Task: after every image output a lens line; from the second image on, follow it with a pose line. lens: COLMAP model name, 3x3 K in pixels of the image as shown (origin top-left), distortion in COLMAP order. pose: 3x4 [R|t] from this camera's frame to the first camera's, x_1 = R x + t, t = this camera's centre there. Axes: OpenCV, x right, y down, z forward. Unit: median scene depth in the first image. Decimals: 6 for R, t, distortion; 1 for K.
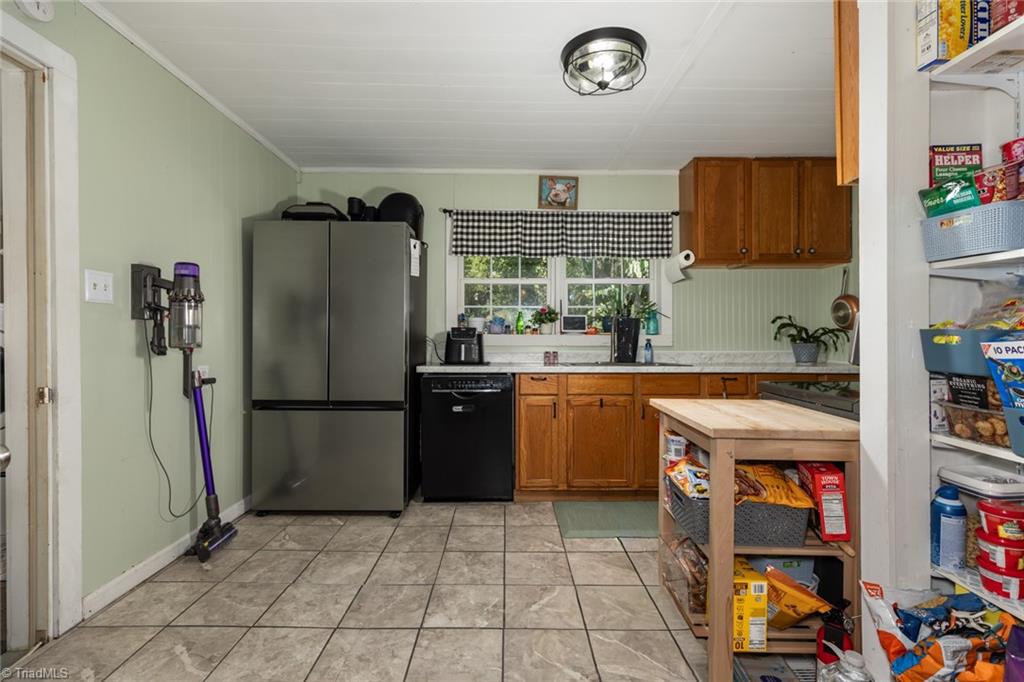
lens RADIAL K [[448.3, 0, 506.1], [0, 448.3, 340.2], [0, 0, 1]] dist [0.003290, -0.000344]
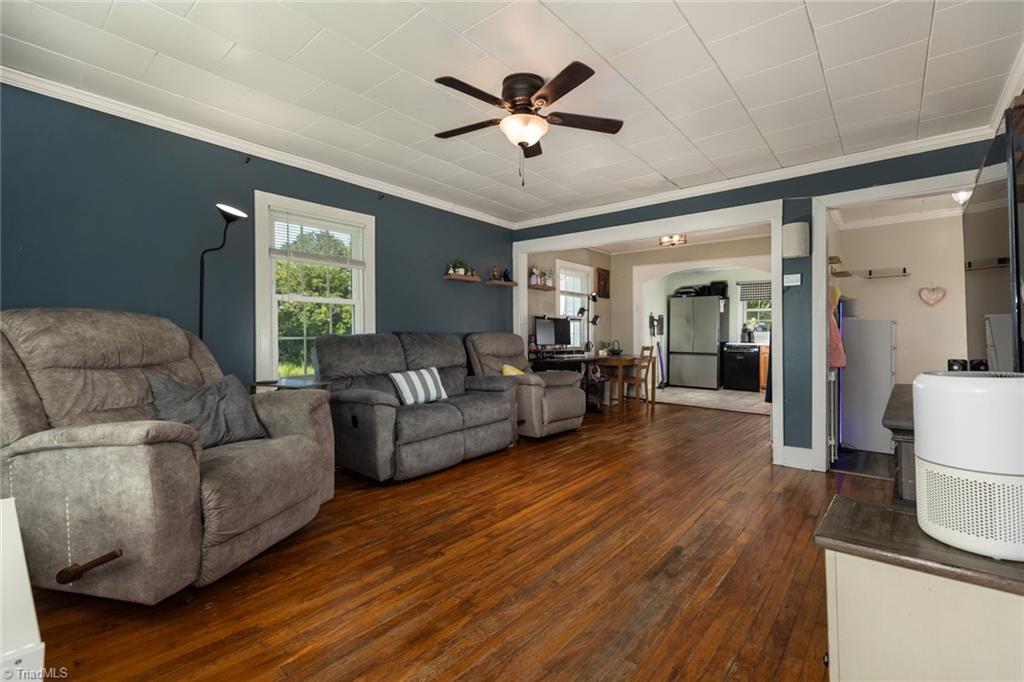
lens RADIAL K [[448.3, 0, 515.3], [0, 448.3, 338.5], [0, 0, 1]] dist [0.003290, -0.000344]
pose [[0.757902, 0.001653, -0.652366, 0.692793], [-0.004201, 0.999988, -0.002347, 0.044636], [0.652354, 0.004519, 0.757901, -2.132875]]
